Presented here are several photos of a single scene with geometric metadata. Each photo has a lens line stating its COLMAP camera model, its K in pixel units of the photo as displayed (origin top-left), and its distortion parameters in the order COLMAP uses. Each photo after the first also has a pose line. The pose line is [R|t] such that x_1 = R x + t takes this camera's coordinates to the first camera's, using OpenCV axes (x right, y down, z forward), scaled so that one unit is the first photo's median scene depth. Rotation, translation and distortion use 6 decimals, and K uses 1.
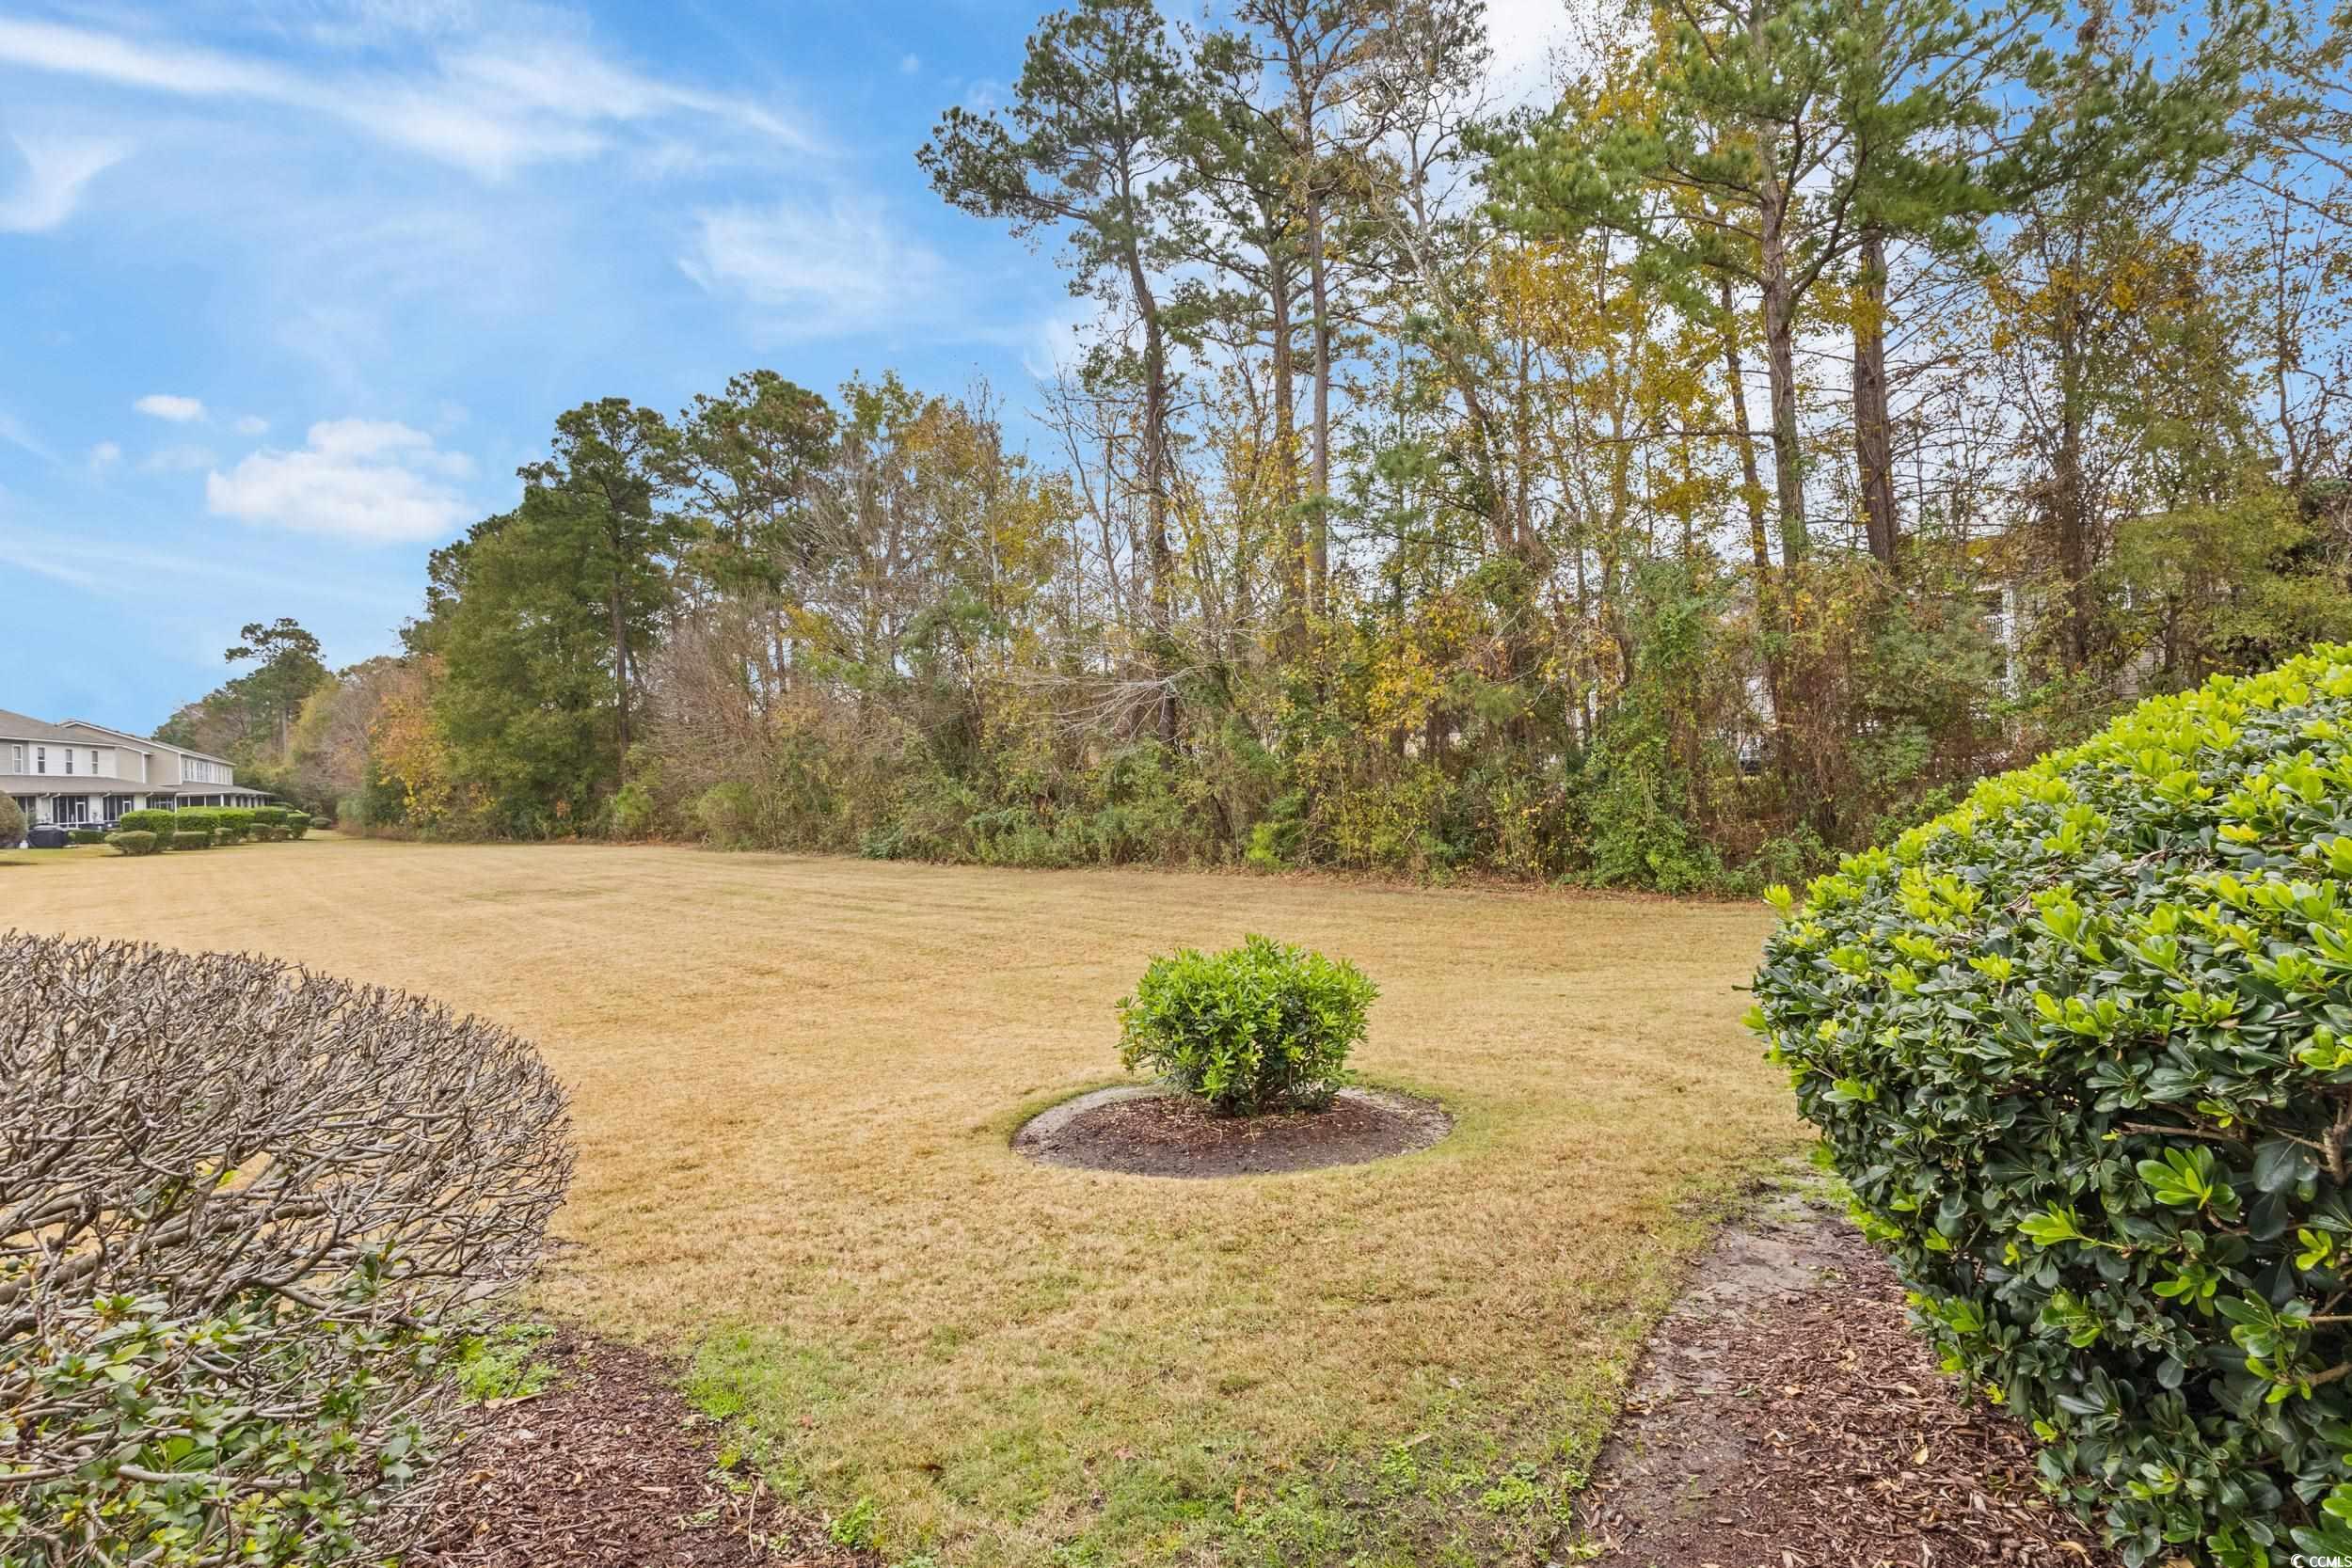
lens RADIAL K [[1087.5, 0, 1182.9], [0, 1087.5, 778.2], [0, 0, 1]] dist [0.004263, -0.000207]
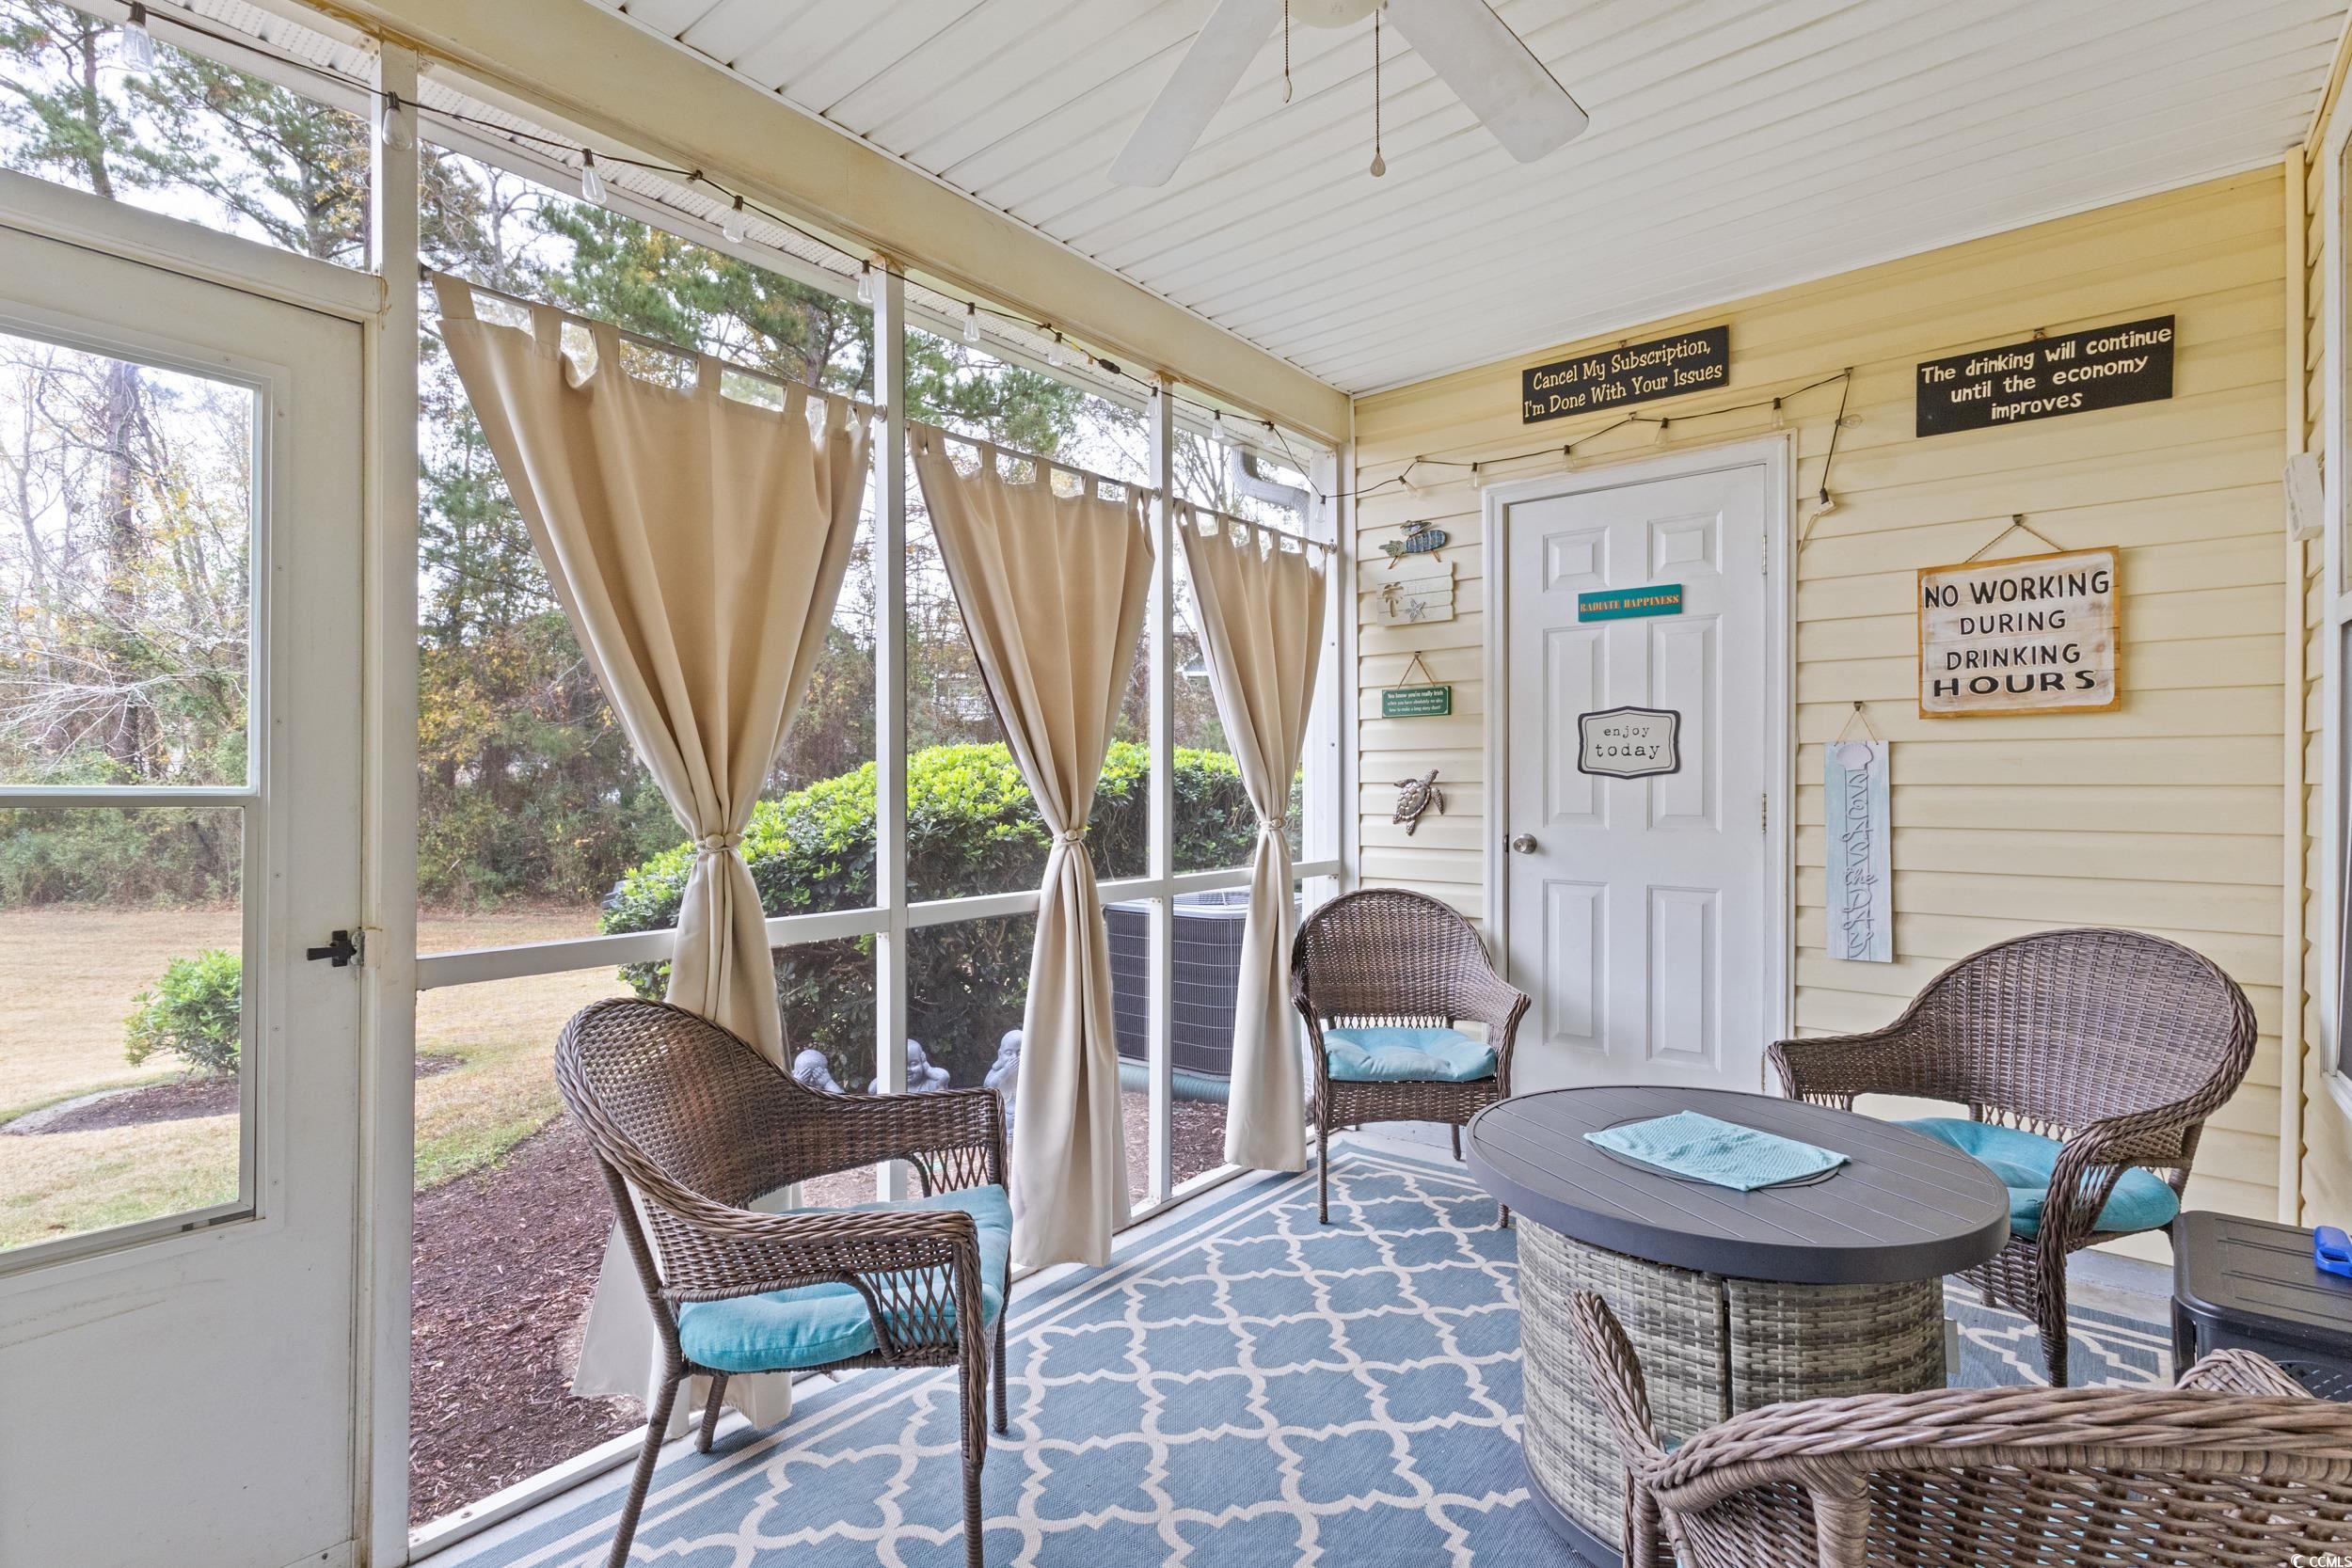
lens RADIAL K [[1087.5, 0, 1160.4], [0, 1087.5, 777.7], [0, 0, 1]] dist [0.004263, -0.000207]
pose [[0.716478, 0.046770, 0.696040, -0.026281], [-0.022838, 0.998788, -0.043604, 0.000282], [-0.697235, 0.015345, 0.716678, -0.158091]]
